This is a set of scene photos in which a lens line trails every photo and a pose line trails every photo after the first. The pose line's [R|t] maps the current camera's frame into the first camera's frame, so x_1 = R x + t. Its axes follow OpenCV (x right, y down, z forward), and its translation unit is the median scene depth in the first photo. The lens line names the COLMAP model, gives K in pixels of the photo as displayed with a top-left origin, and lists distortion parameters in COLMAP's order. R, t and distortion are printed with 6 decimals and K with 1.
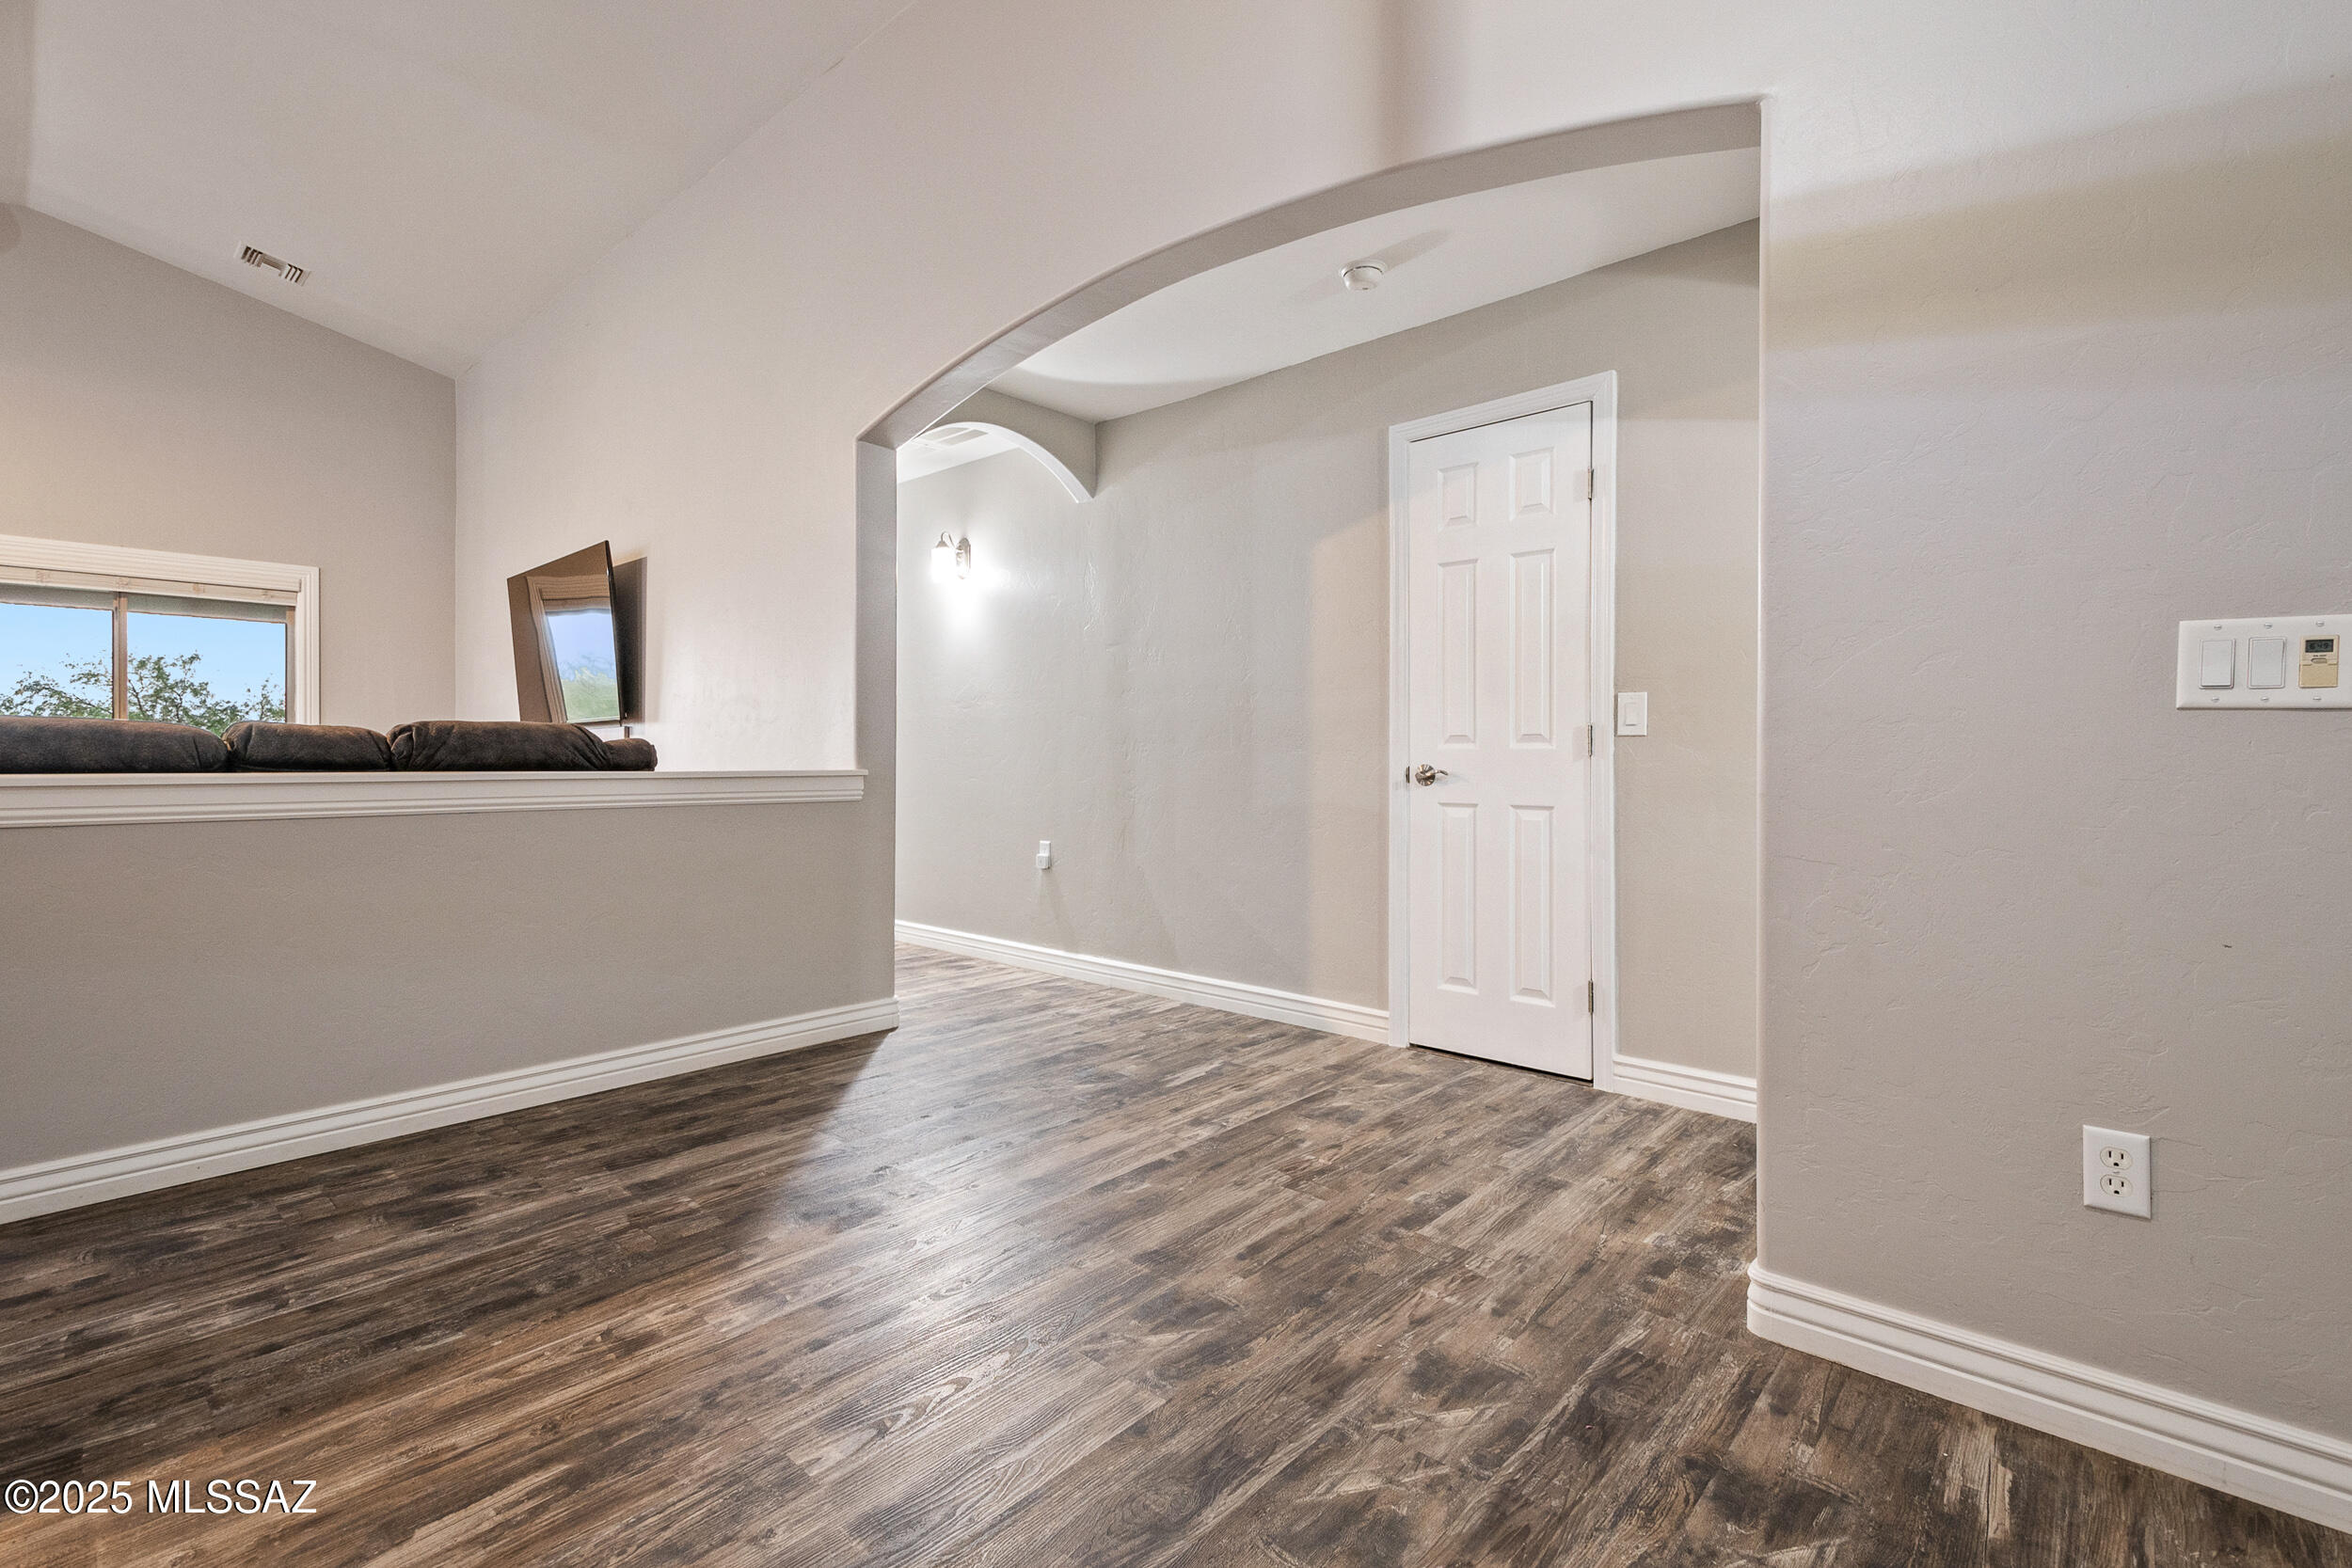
lens RADIAL K [[1066.8, 0, 1192.9], [0, 1066.8, 772.1], [0, 0, 1]] dist [0.000835, -0.000070]
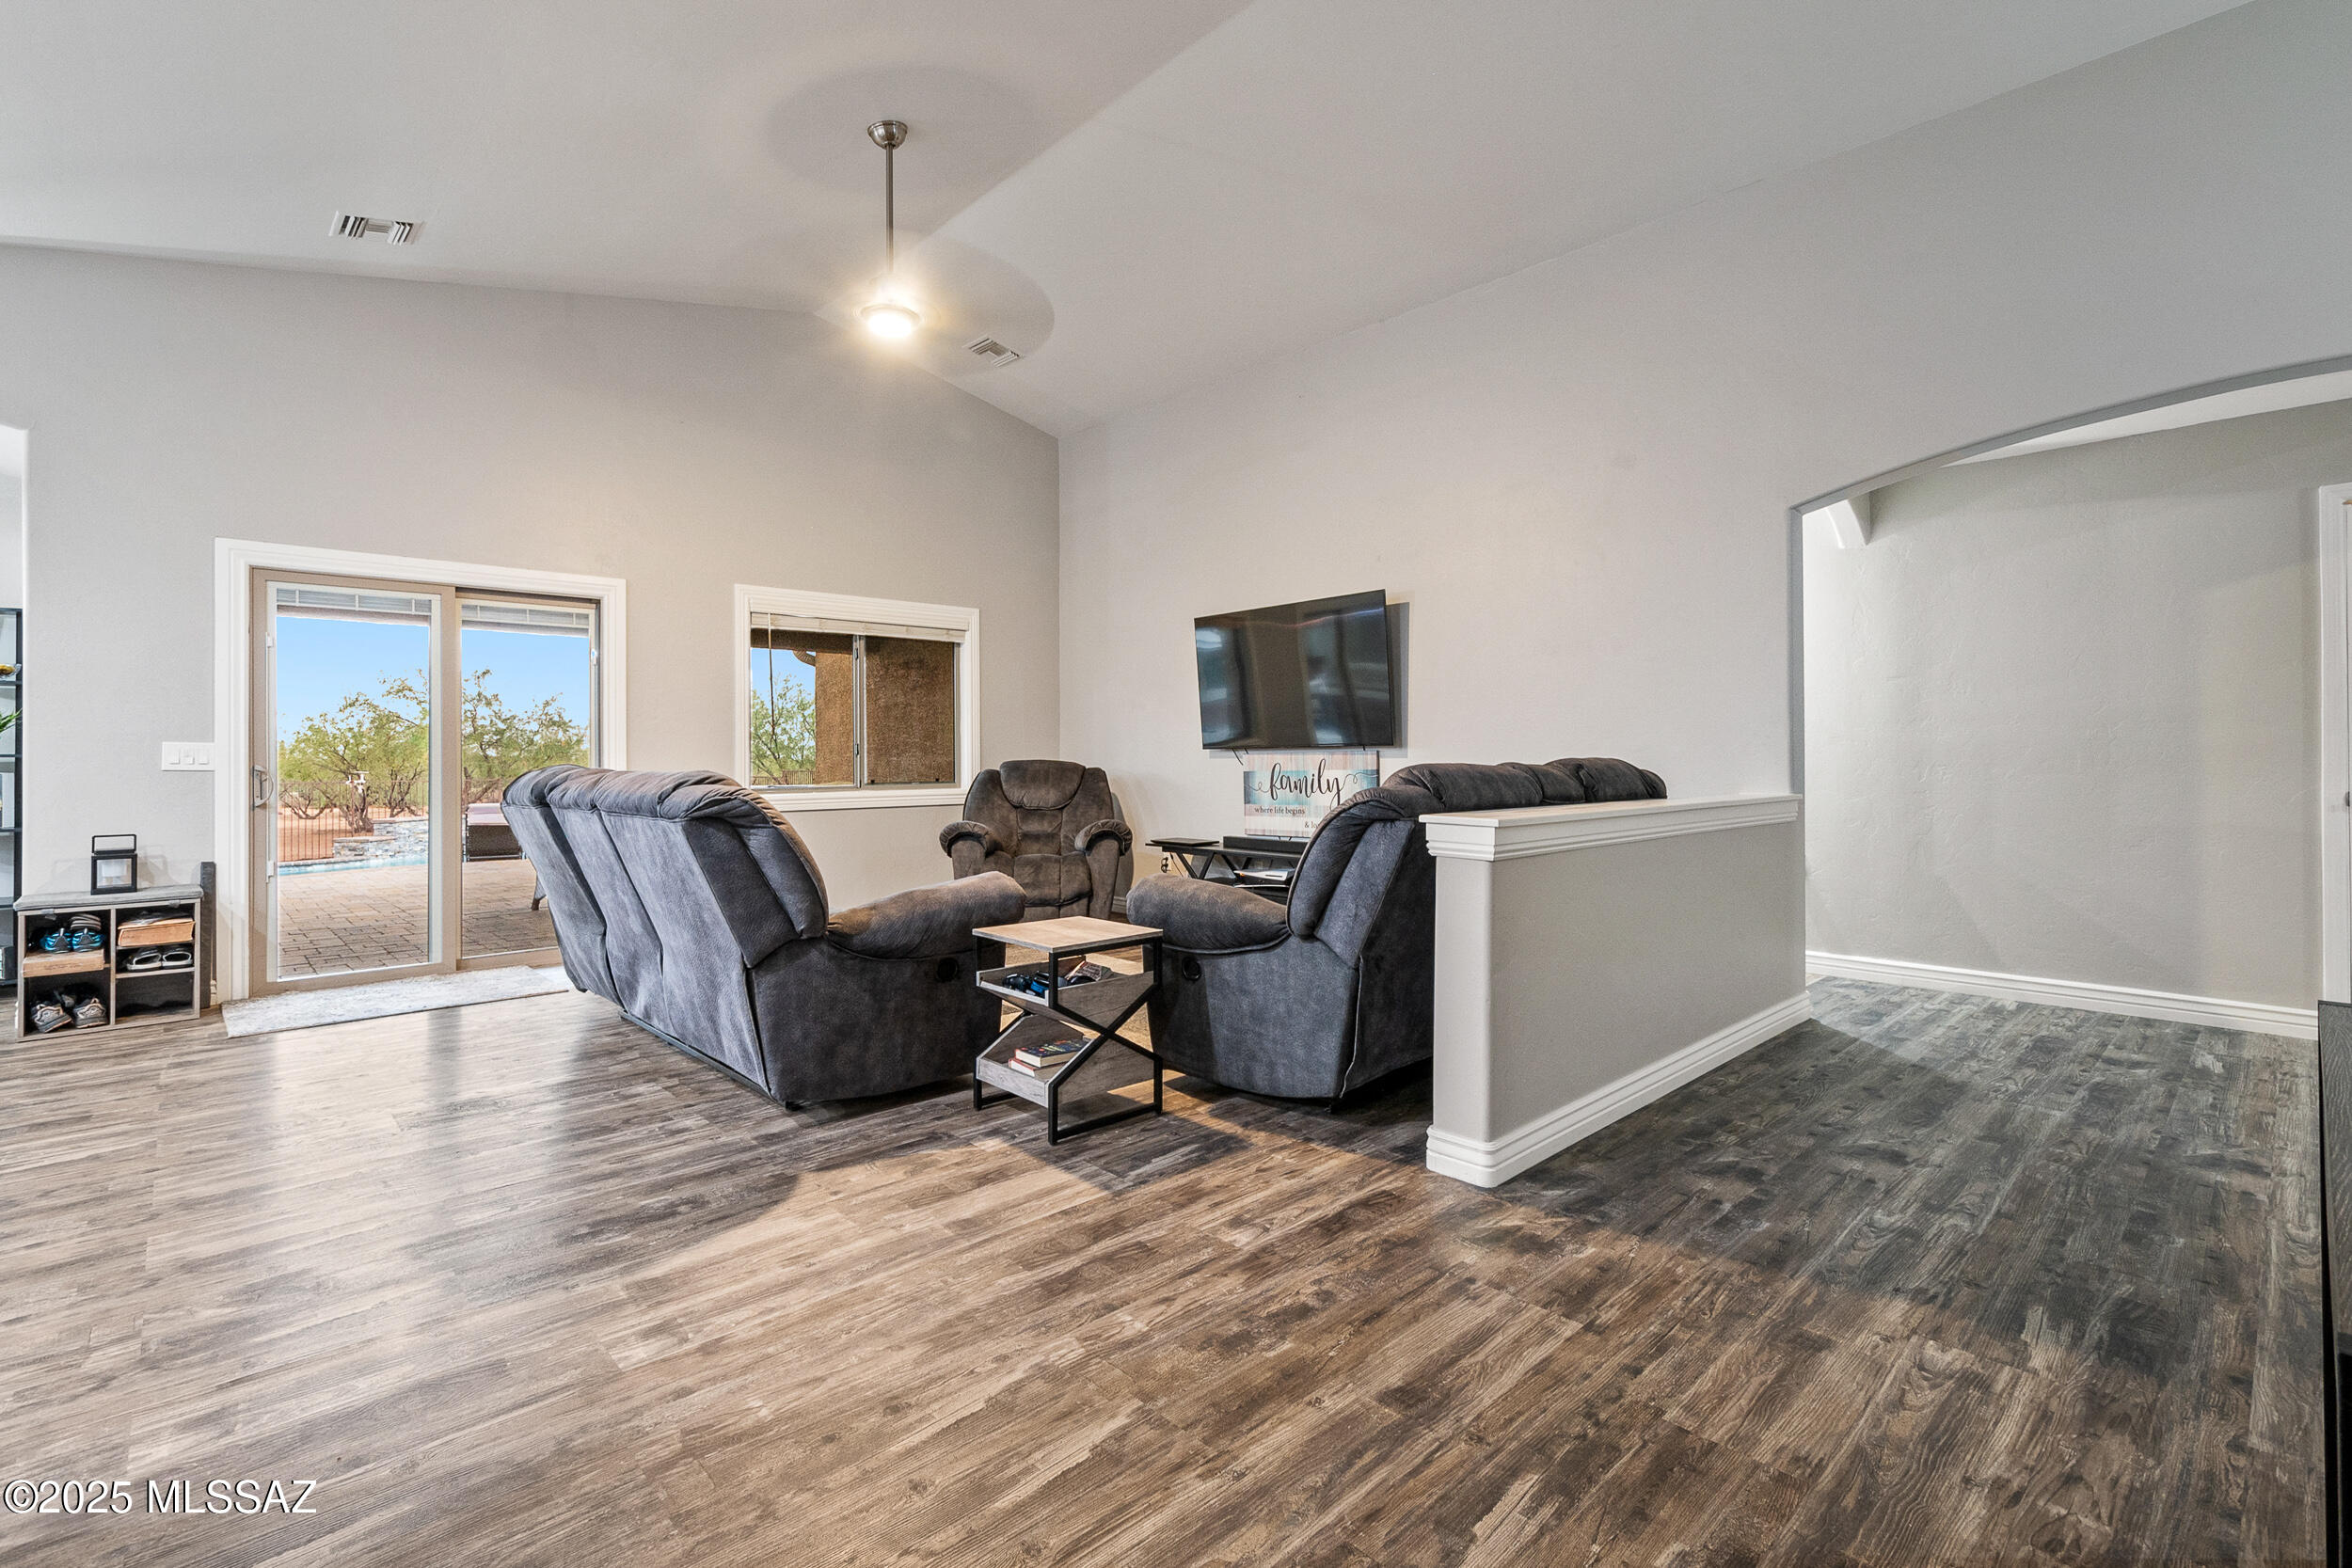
lens RADIAL K [[1066.8, 0, 1181.2], [0, 1066.8, 764.5], [0, 0, 1]] dist [0.000835, -0.000070]
pose [[0.996095, -0.001784, -0.088265, -1.195439], [0.001141, 0.999972, -0.007332, -0.035568], [0.088275, 0.007203, 0.996070, -0.287857]]
